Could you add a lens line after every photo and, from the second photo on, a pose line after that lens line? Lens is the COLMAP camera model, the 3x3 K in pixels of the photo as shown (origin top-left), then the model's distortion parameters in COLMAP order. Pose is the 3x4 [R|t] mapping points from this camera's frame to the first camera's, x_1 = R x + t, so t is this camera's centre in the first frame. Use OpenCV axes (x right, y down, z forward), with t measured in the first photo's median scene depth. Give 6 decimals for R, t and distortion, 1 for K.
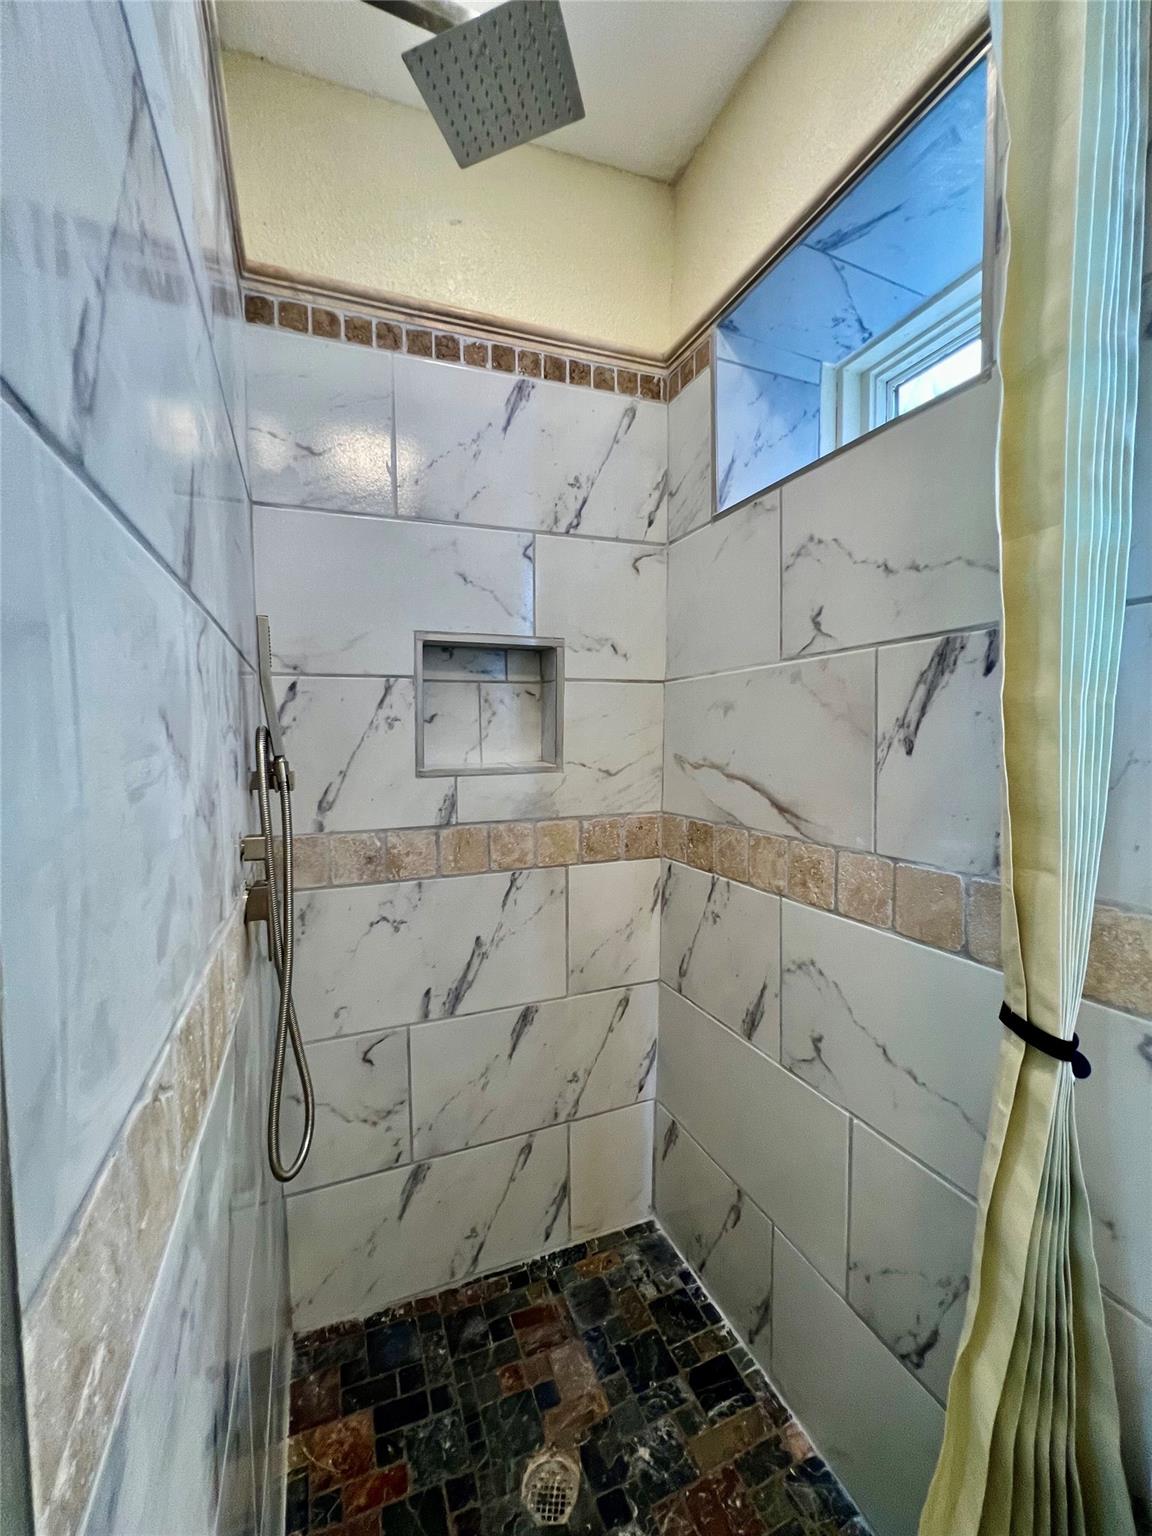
lens RADIAL K [[621.7, 0, 581.1], [0, 621.7, 767.5], [0, 0, 1]] dist [-0.003169, -0.000060]
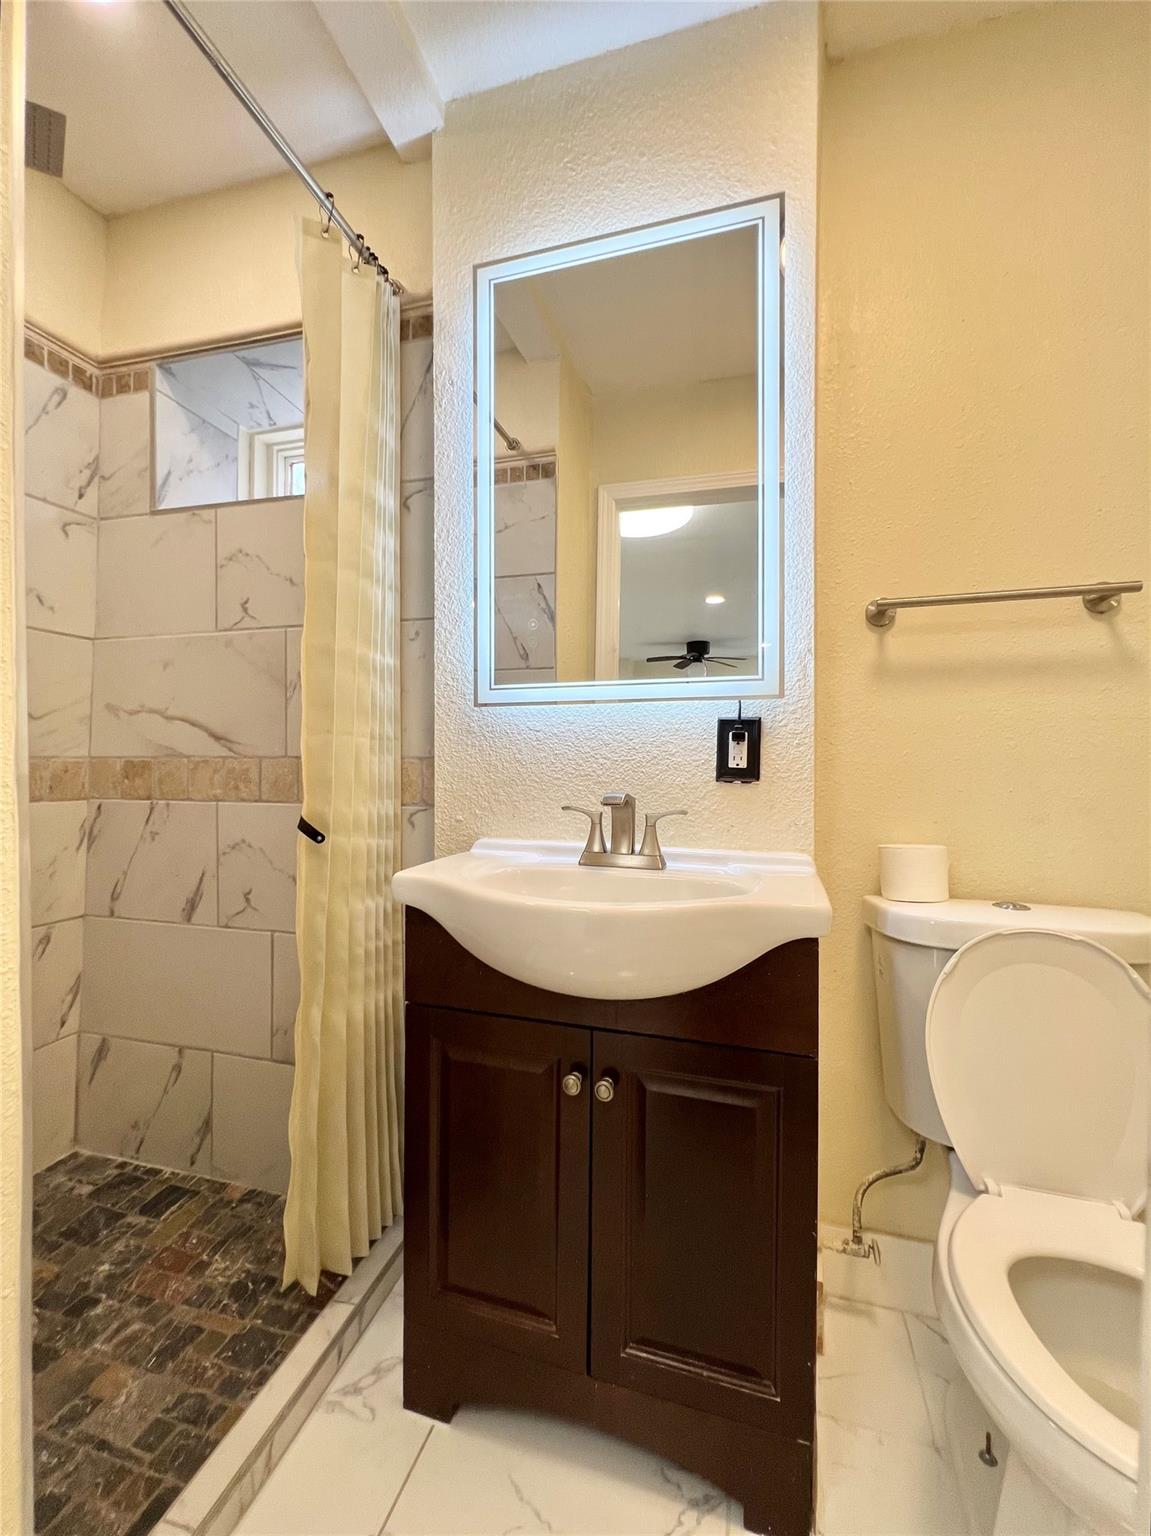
lens RADIAL K [[624.7, 0, 567.9], [0, 624.7, 778.9], [0, 0, 1]] dist [-0.001760, -0.000239]
pose [[0.623318, -0.001402, 0.781967, -0.240913], [0.021471, 0.999652, -0.015322, 0.168846], [-0.781674, 0.026340, 0.623131, -0.412734]]
